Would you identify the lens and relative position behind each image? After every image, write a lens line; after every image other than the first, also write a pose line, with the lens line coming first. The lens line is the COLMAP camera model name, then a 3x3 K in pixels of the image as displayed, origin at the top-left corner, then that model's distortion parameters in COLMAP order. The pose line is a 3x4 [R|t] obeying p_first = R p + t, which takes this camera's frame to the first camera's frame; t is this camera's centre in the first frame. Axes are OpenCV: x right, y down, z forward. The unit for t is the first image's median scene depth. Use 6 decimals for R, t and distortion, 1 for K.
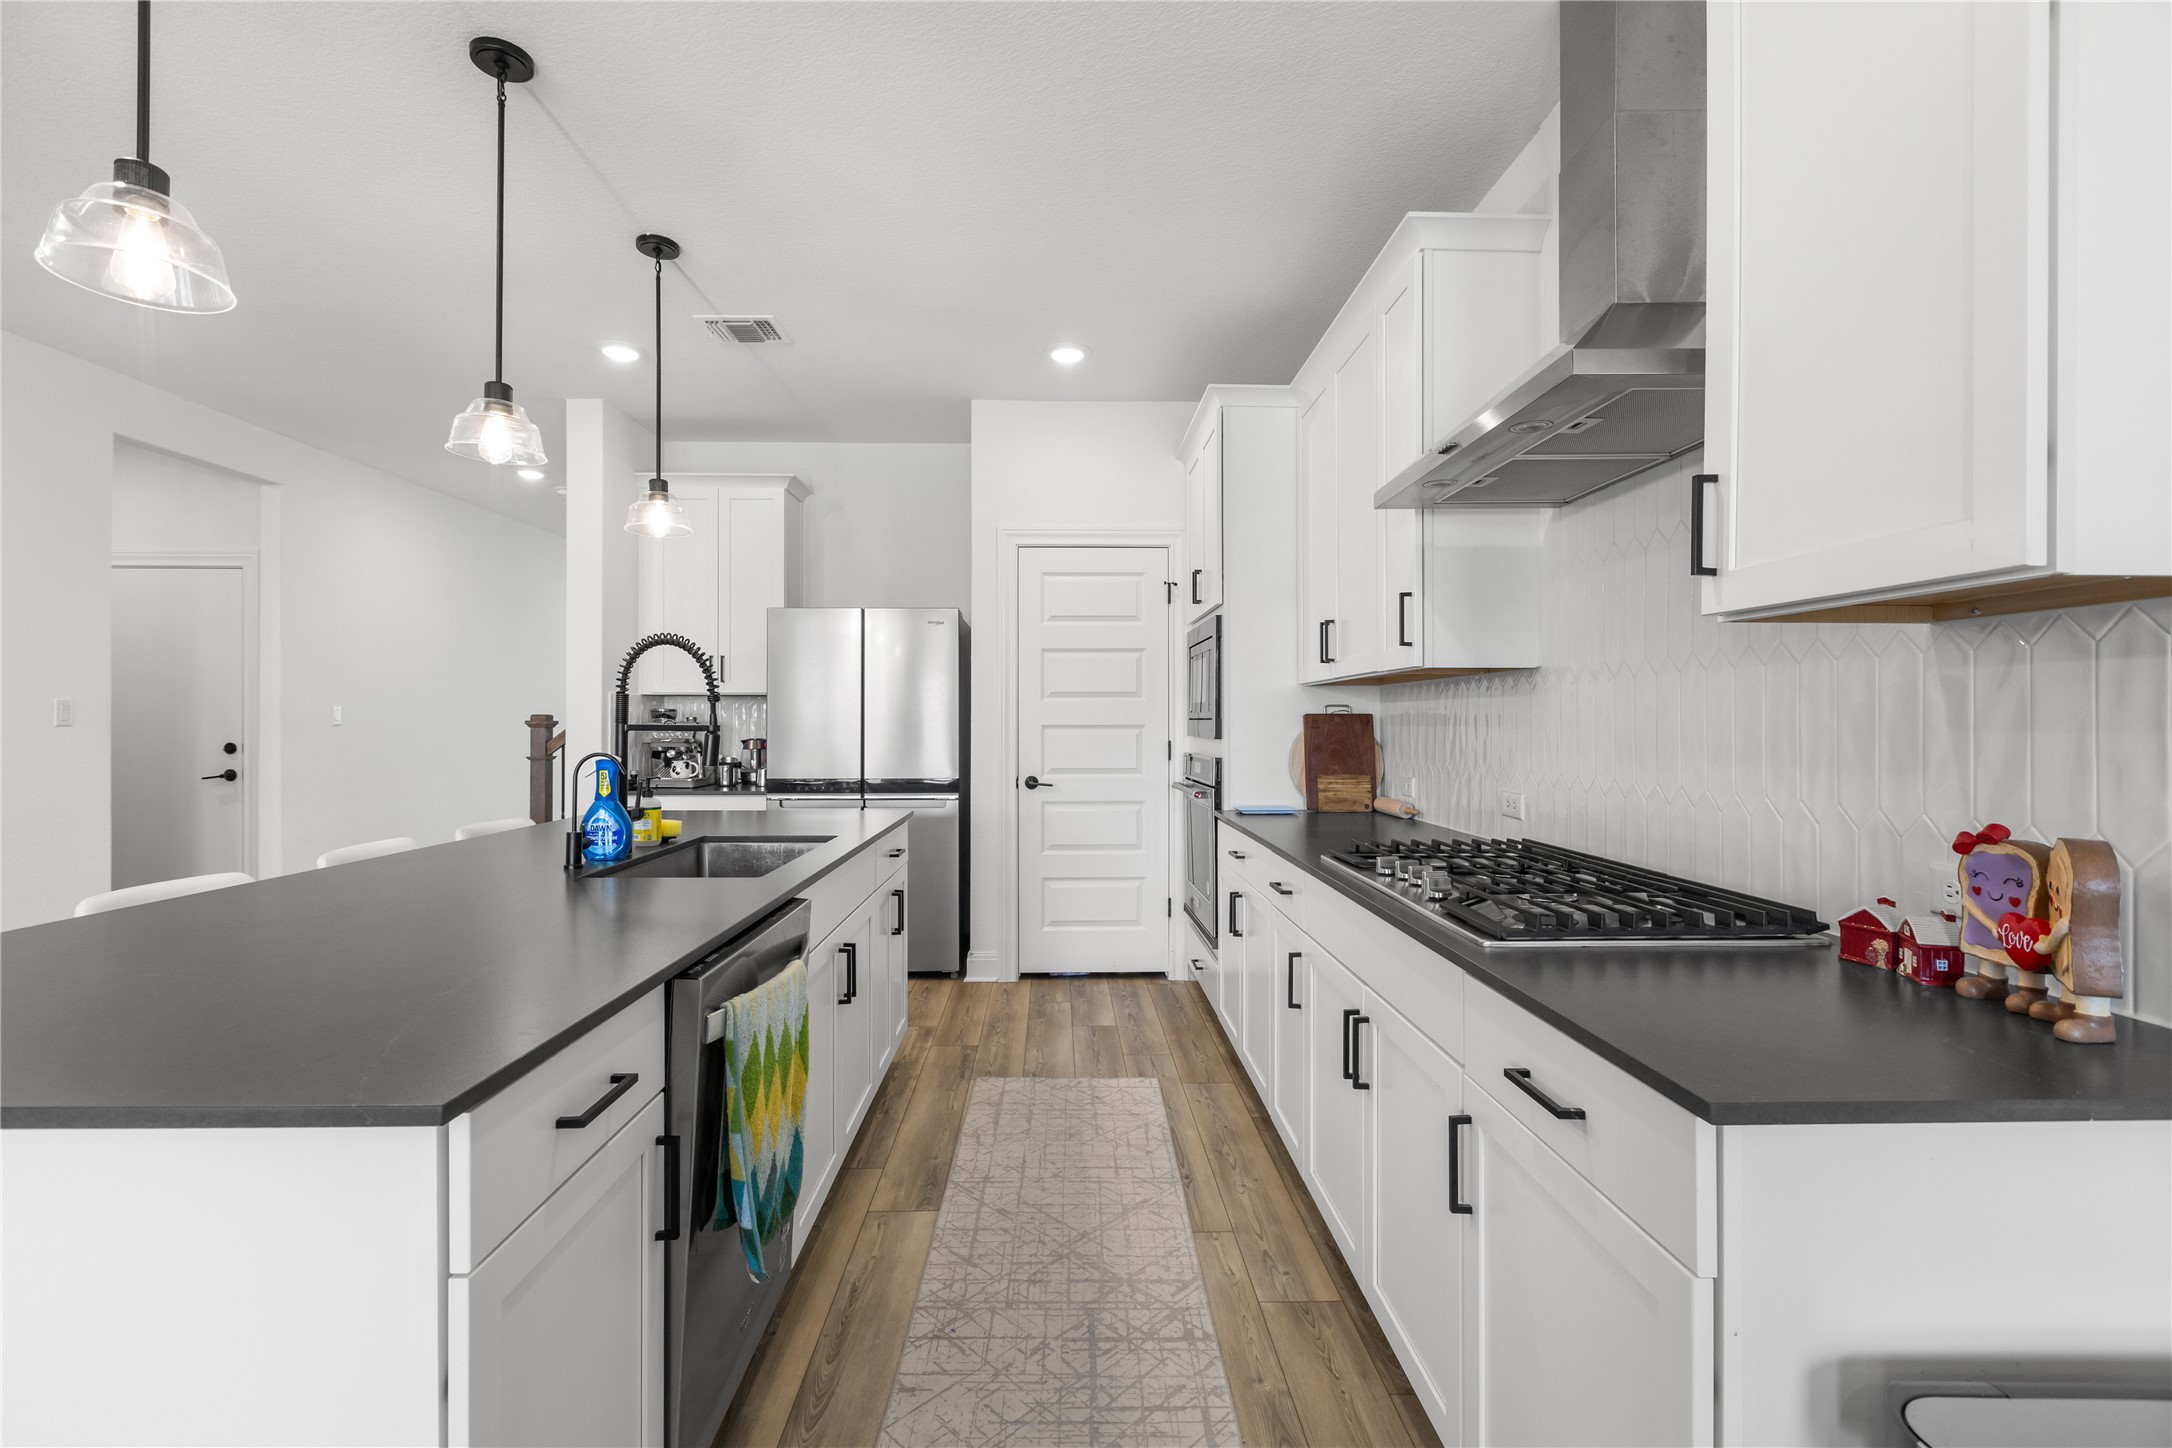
lens RADIAL K [[971.9, 0, 1077.9], [0, 971.9, 717.6], [0, 0, 1]] dist [0.022045, -0.000041]
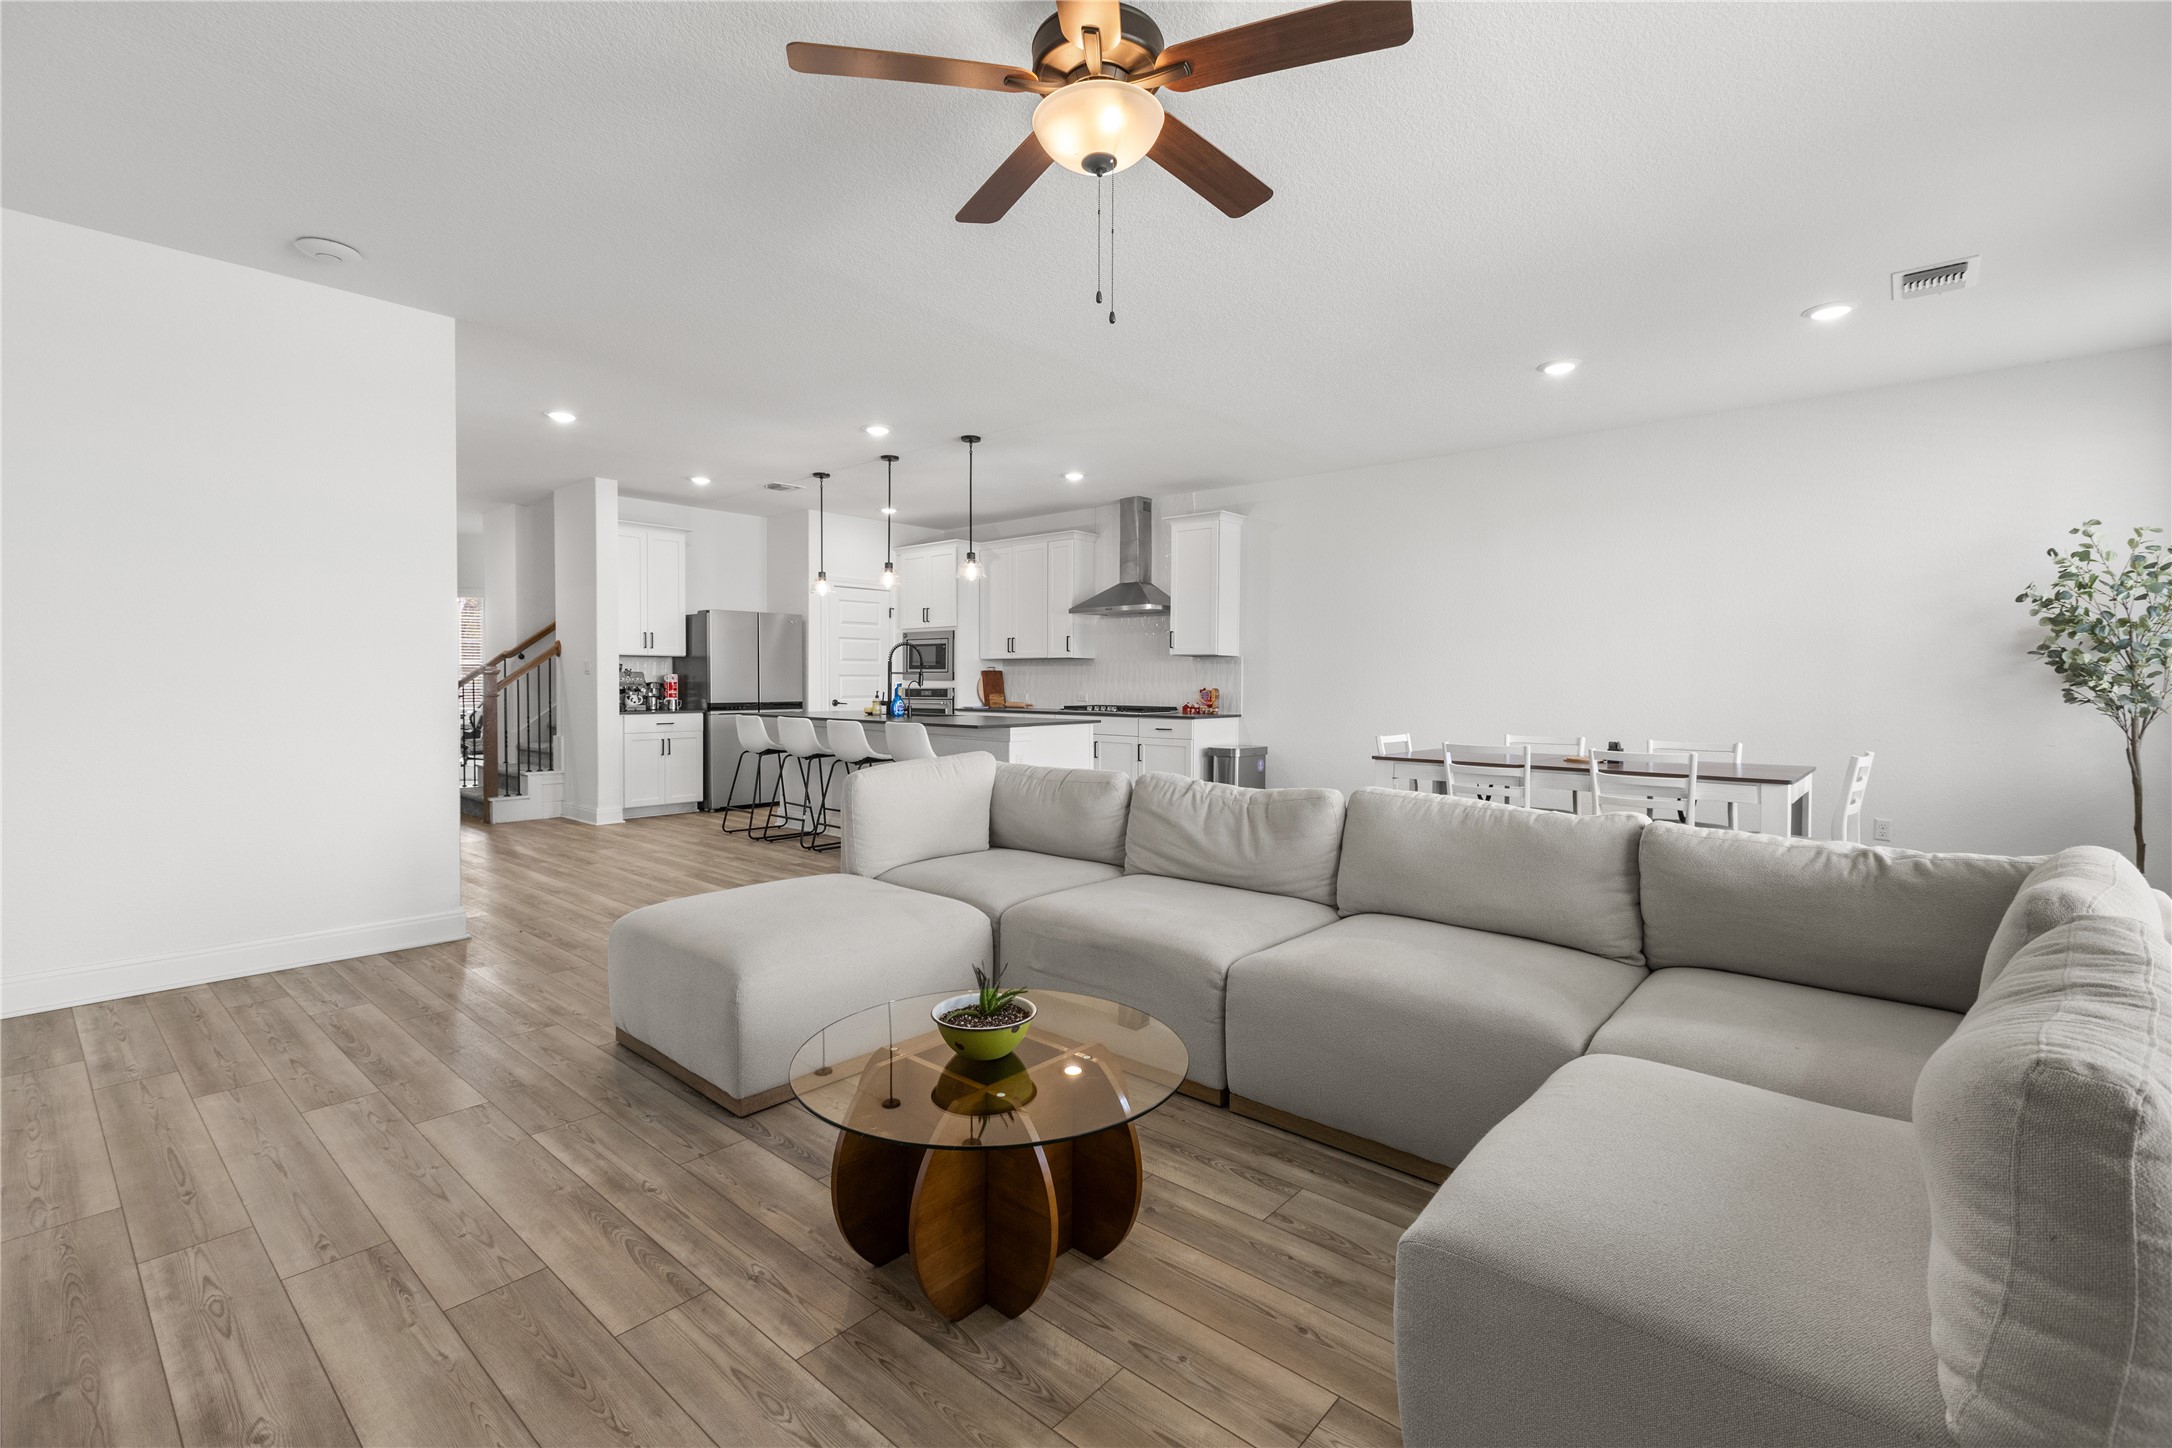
lens RADIAL K [[971.9, 0, 1077.9], [0, 971.9, 717.6], [0, 0, 1]] dist [0.022045, -0.000041]
pose [[0.680041, -0.024154, 0.732776, -1.663364], [-0.008038, 0.999152, 0.040394, 0.017018], [-0.733130, -0.033359, 0.679270, -1.061185]]
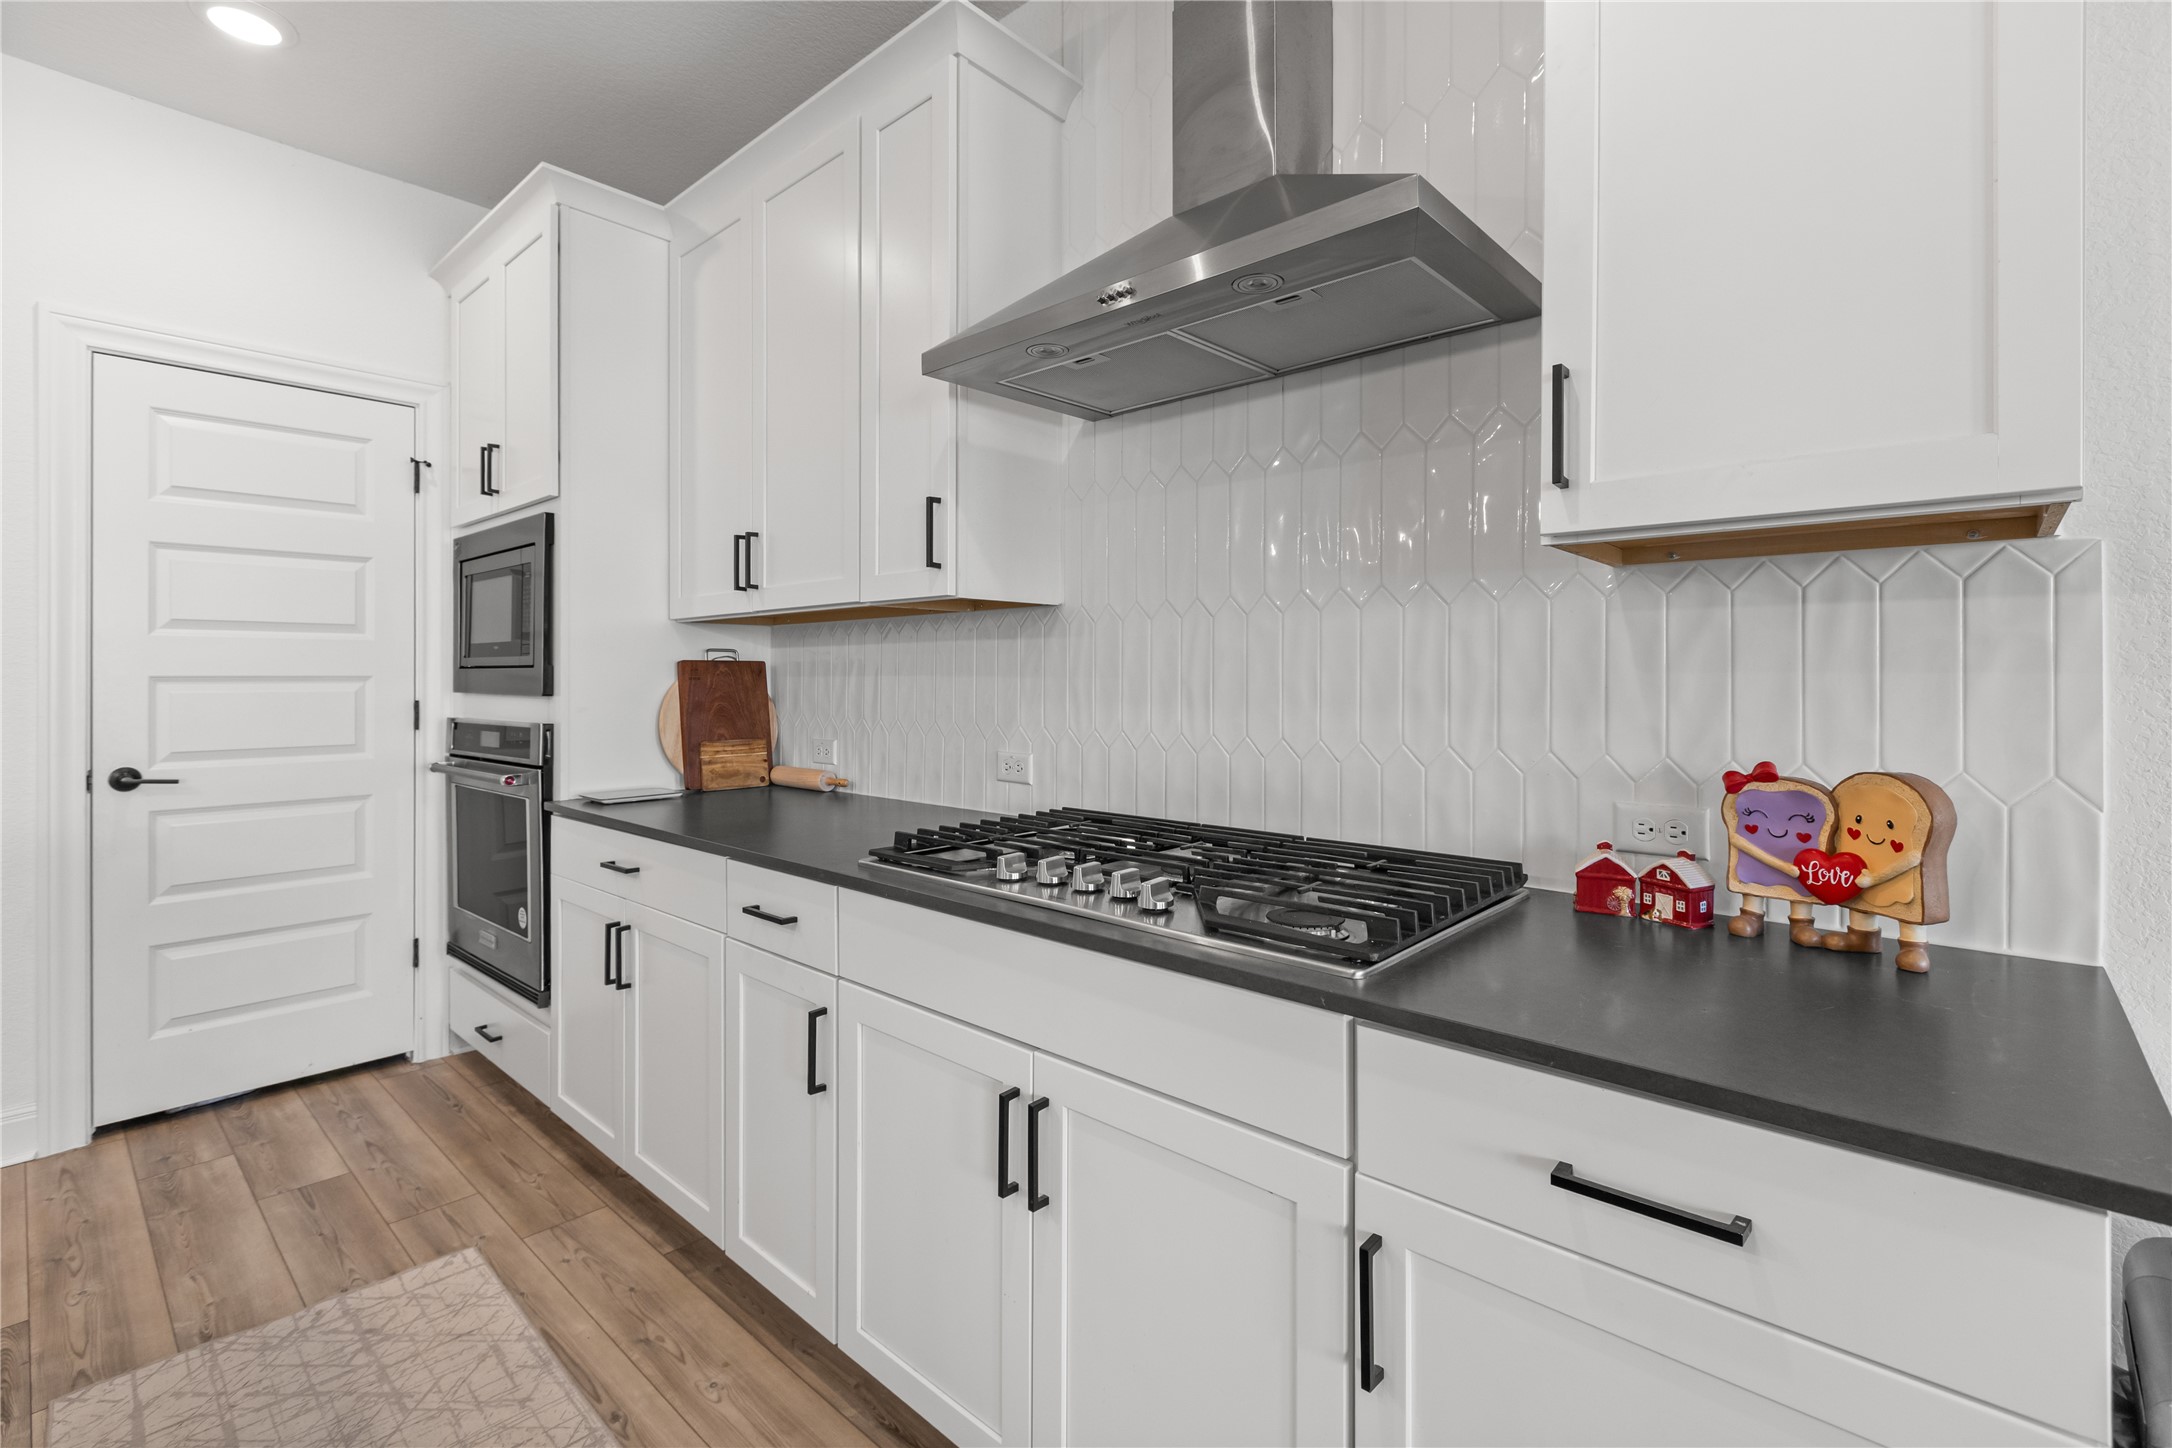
lens RADIAL K [[977.5, 0, 1084.5], [0, 977.5, 673.7], [0, 0, 1]] dist [-0.000767, -0.000880]
pose [[0.689234, 0.003942, 0.724528, -0.100780], [-0.003324, 0.999992, -0.002278, 0.007869], [-0.724531, -0.000838, 0.689242, 0.293439]]
